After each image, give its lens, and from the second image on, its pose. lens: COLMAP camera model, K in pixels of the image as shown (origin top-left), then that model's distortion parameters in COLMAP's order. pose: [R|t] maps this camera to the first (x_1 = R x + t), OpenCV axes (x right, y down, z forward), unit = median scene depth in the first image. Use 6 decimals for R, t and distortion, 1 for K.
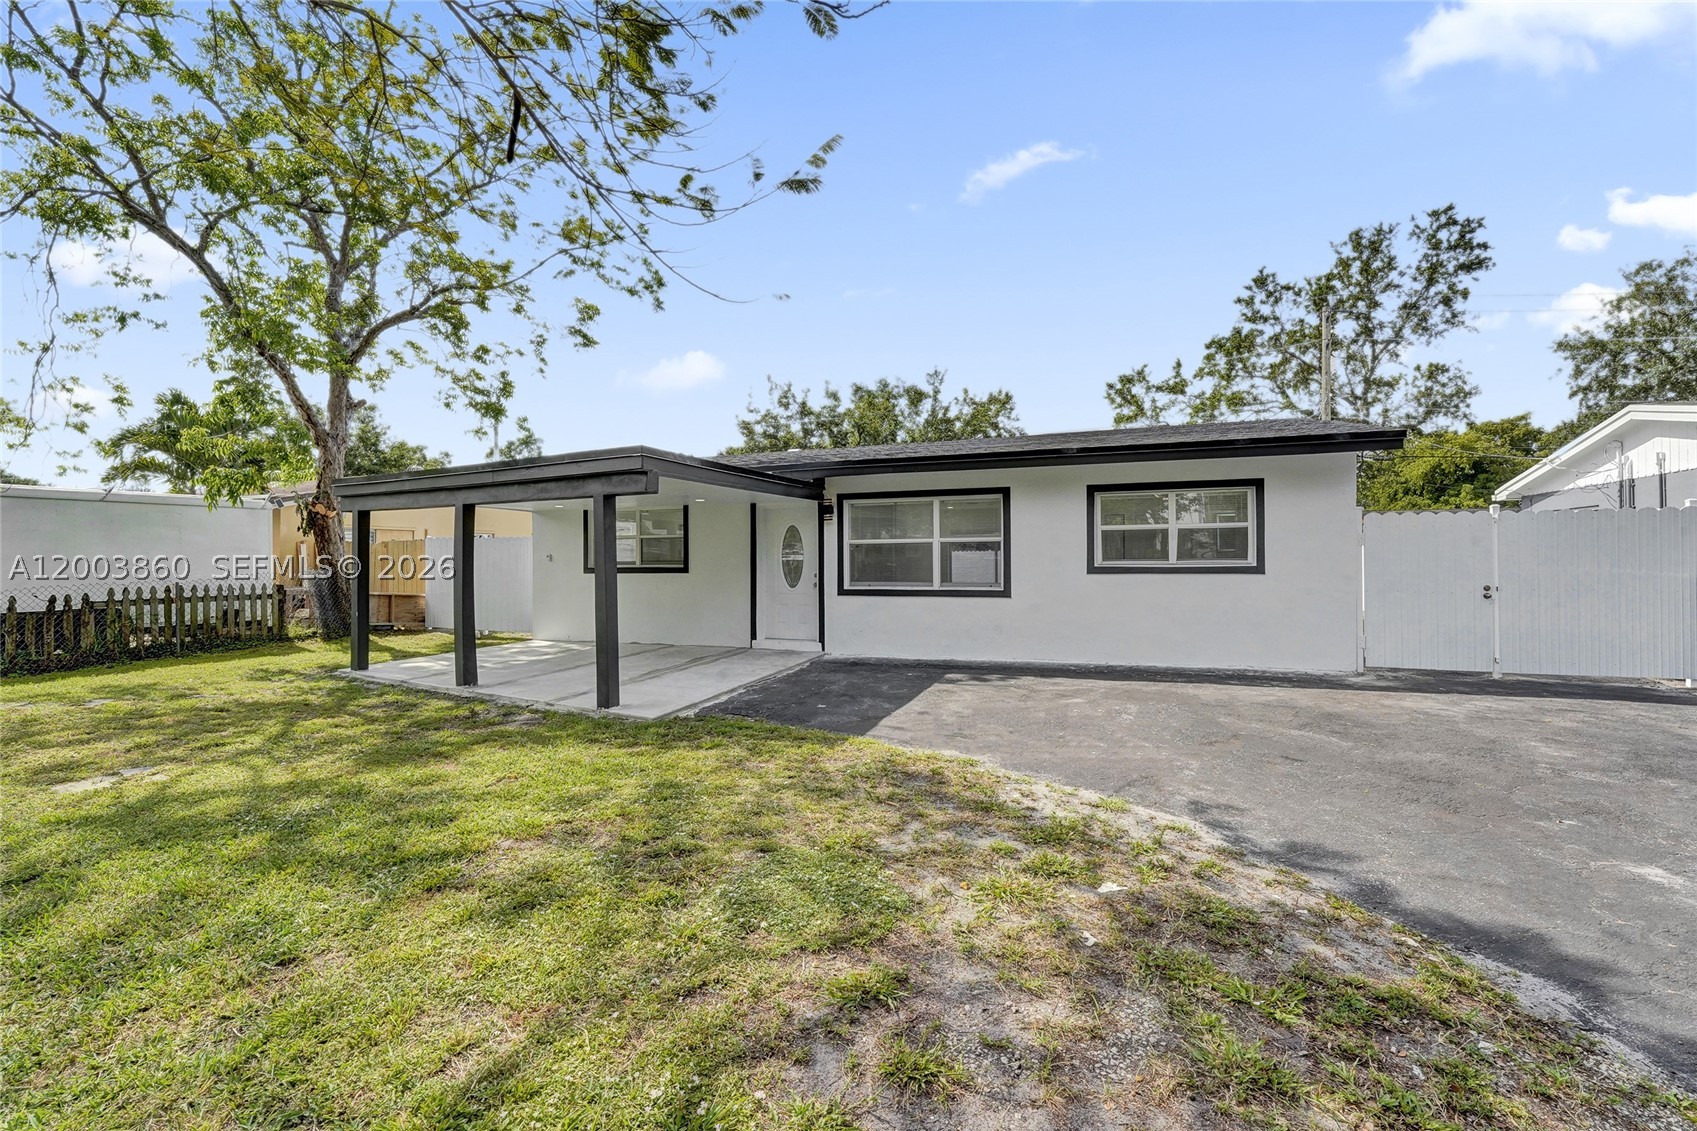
lens RADIAL K [[722.4, 0, 843.1], [0, 722.4, 554.8], [0, 0, 1]] dist [-0.013265, -0.000661]
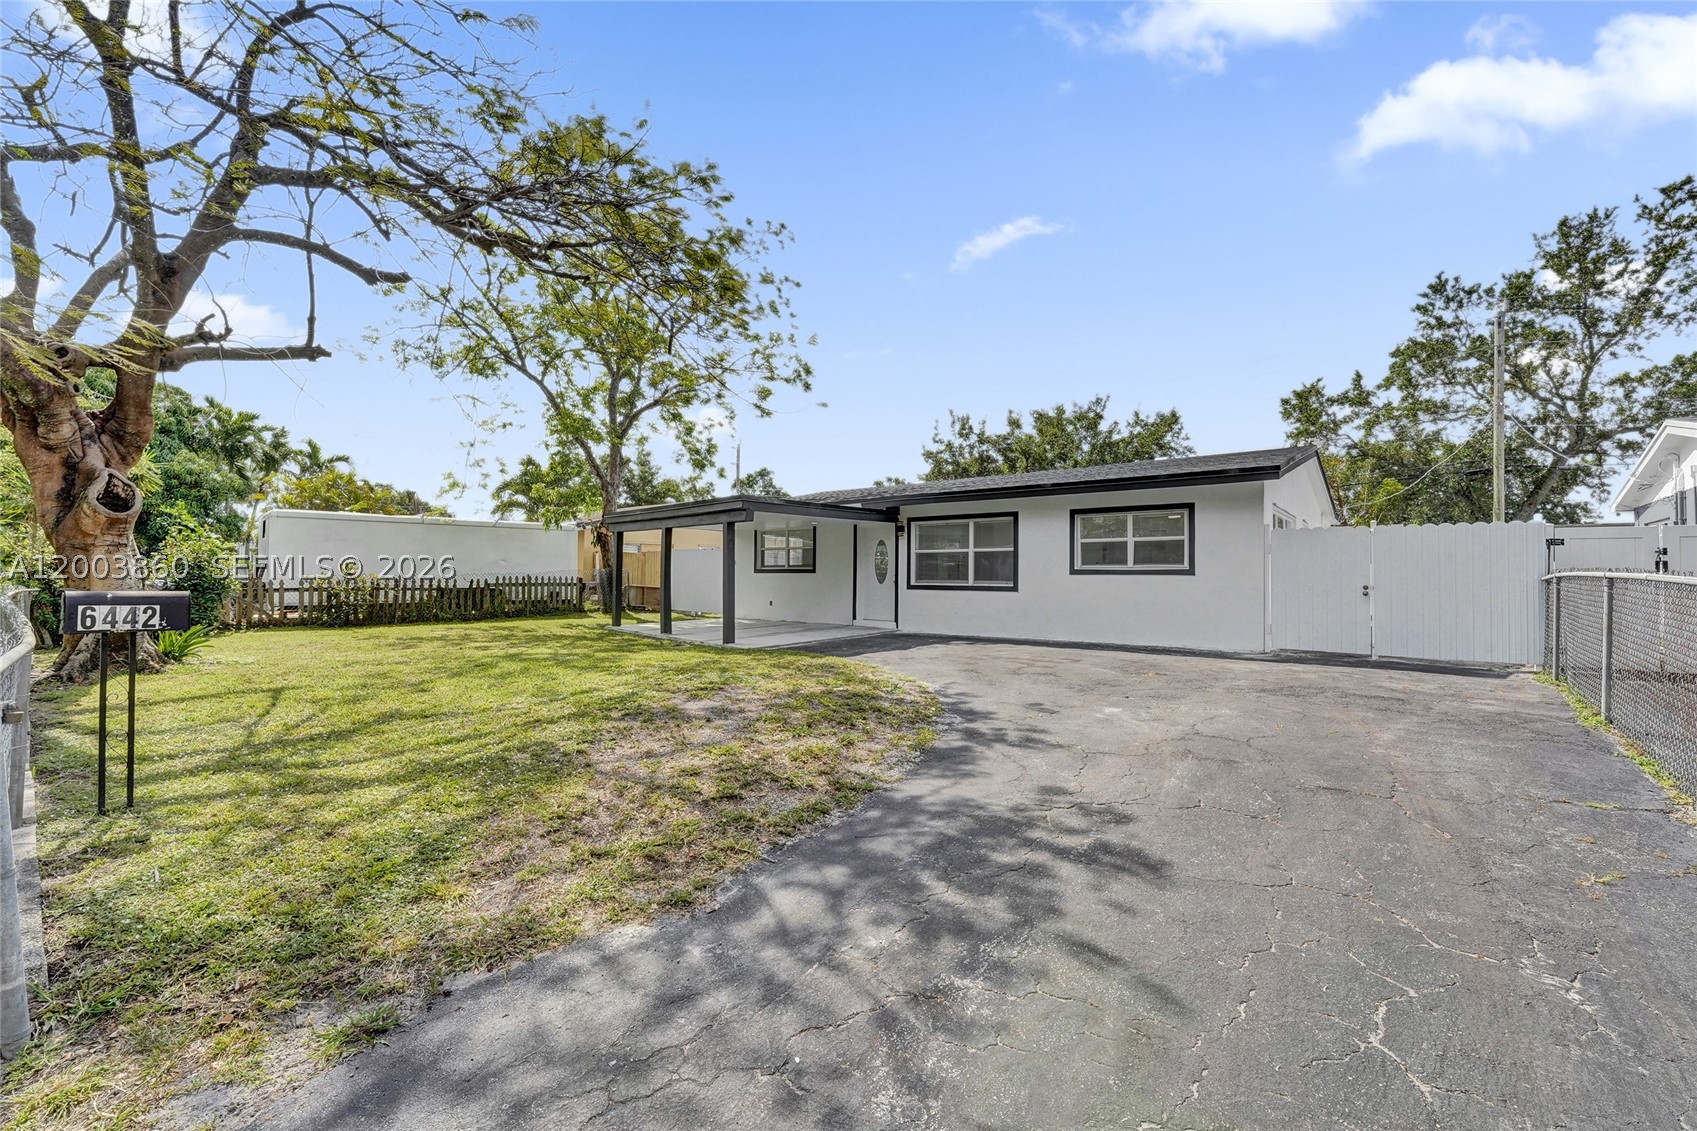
lens RADIAL K [[695.4, 0, 845.6], [0, 695.4, 560.5], [0, 0, 1]] dist [-0.002557, -0.000204]
pose [[0.948465, 0.006420, -0.316816, 0.259431], [-0.011040, 0.999857, -0.012790, 0.015538], [0.316689, 0.015629, 0.948401, -0.279313]]
